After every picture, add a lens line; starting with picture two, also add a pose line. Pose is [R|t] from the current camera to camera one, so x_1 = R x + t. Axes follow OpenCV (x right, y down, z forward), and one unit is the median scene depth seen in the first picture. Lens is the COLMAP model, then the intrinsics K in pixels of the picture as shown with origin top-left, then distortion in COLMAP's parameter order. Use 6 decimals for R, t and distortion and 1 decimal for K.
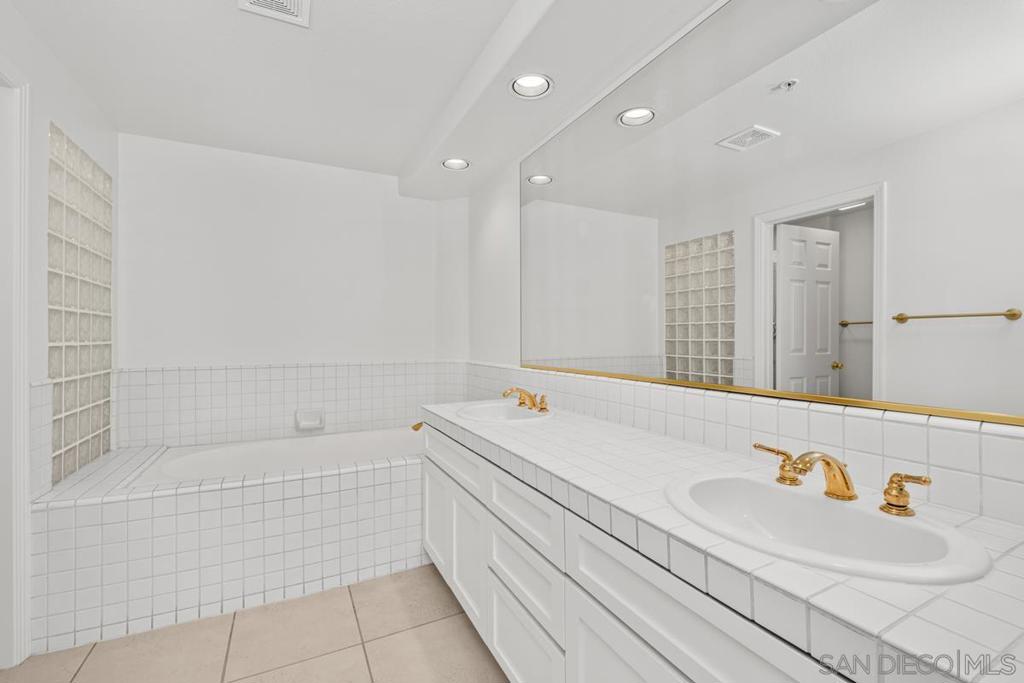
lens RADIAL K [[446.6, 0, 514.0], [0, 446.6, 337.0], [0, 0, 1]] dist [0.004169, -0.004099]
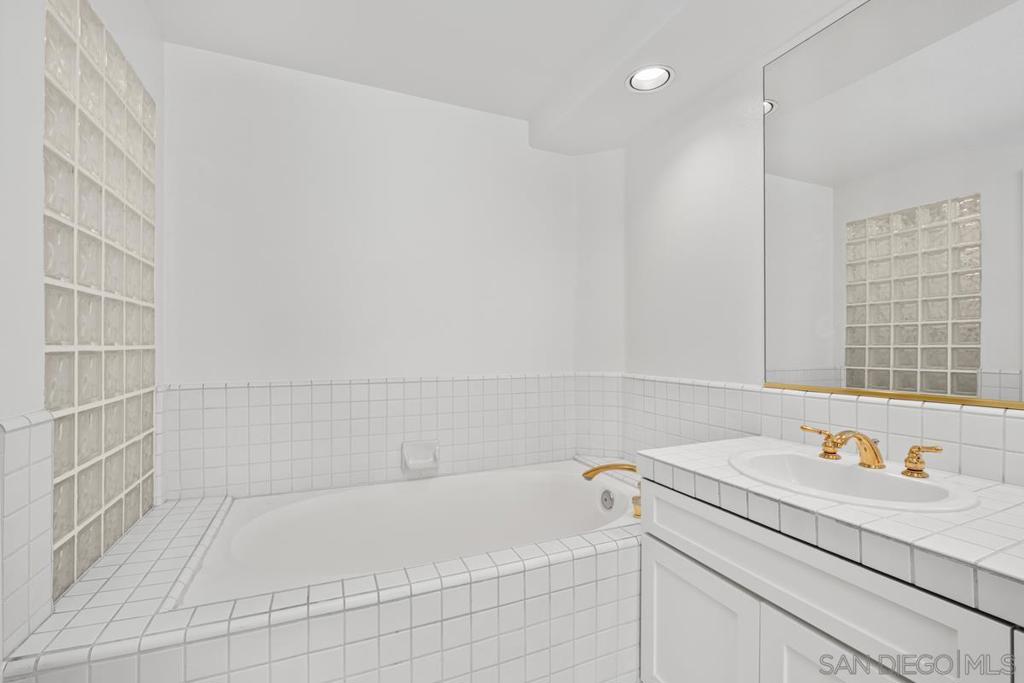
lens RADIAL K [[446.6, 0, 513.2], [0, 446.6, 347.1], [0, 0, 1]] dist [0.004169, -0.004099]
pose [[0.998269, 0.001380, -0.058794, -0.326961], [-0.001082, 0.999986, 0.005103, 0.008484], [0.058800, -0.005030, 0.998257, 0.364683]]
